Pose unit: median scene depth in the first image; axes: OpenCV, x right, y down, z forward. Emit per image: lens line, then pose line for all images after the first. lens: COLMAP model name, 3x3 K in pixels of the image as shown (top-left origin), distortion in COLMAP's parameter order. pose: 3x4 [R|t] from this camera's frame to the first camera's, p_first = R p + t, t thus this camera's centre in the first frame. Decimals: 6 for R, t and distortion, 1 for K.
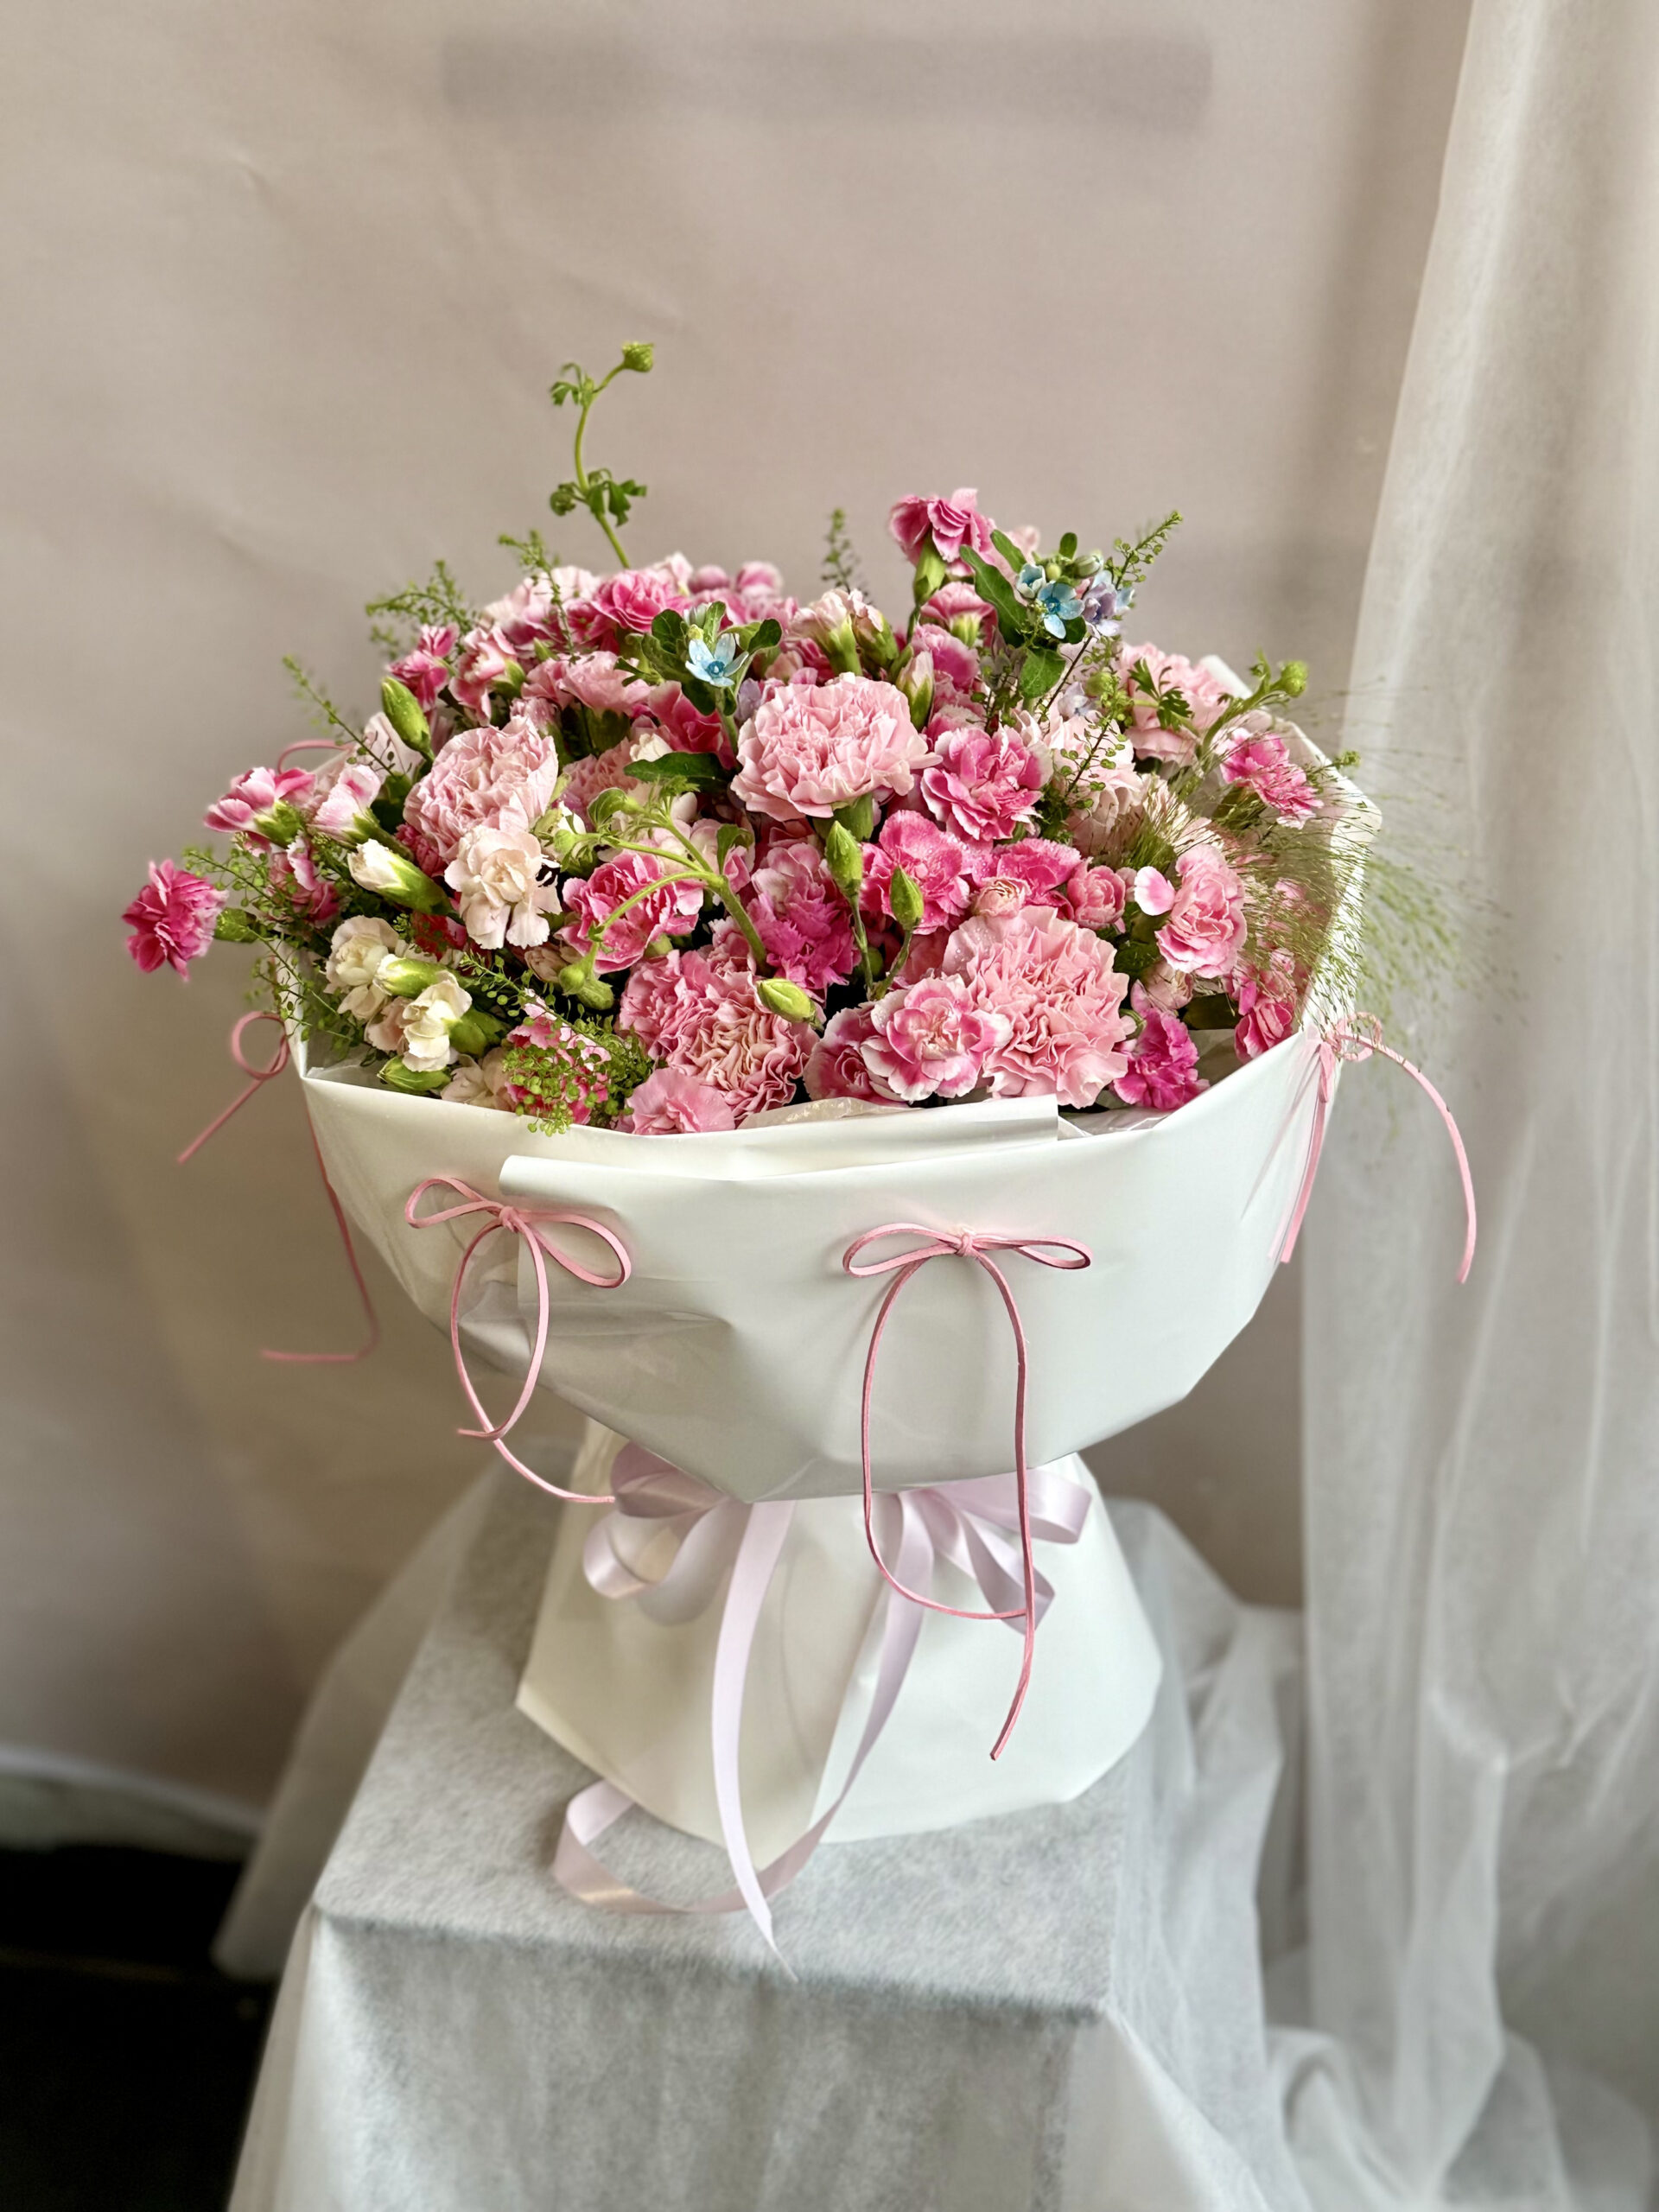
lens RADIAL K [[2798.8, 0, 831.2], [0, 2798.8, 1100.7], [0, 0, 1]] dist [0.126716, 0.000000]
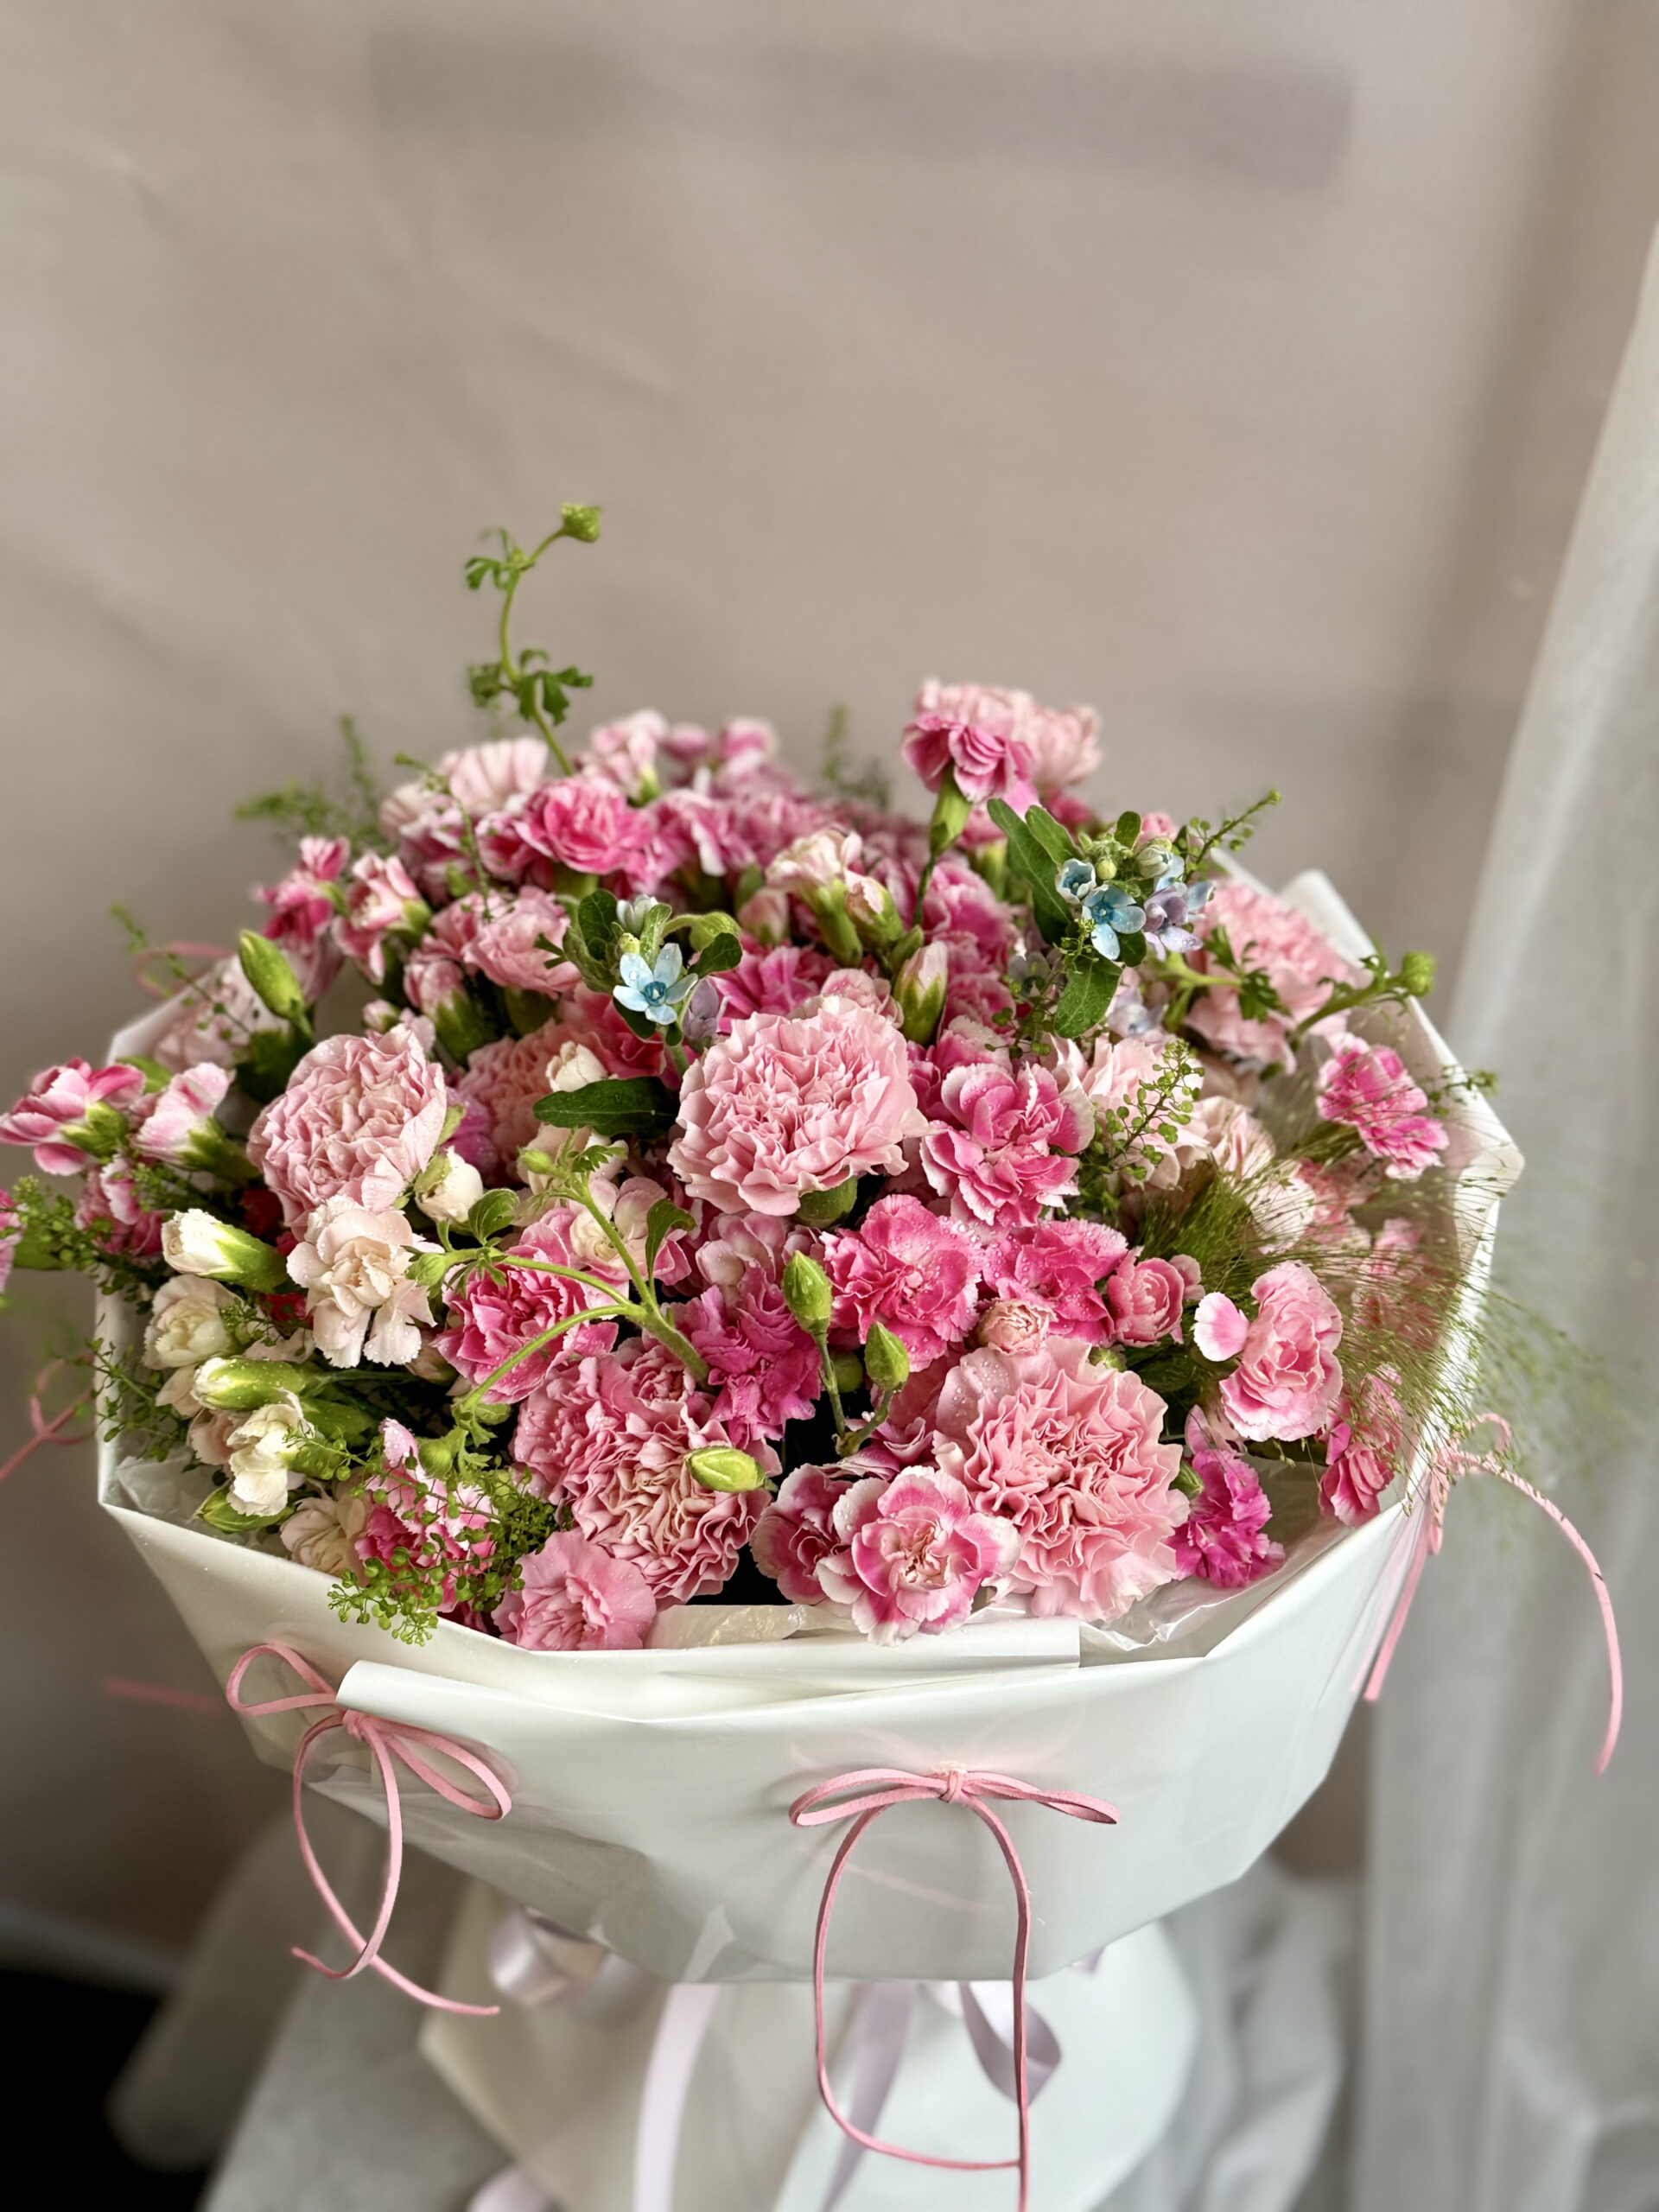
lens RADIAL K [[2798.8, 0, 834.0], [0, 2798.8, 1109.6], [0, 0, 1]] dist [0.126716, 0.000000]
pose [[0.999087, 0.037109, -0.021172, 0.023233], [-0.035037, 0.995233, 0.091020, -0.183404], [0.024449, -0.090195, 0.995624, 0.233270]]
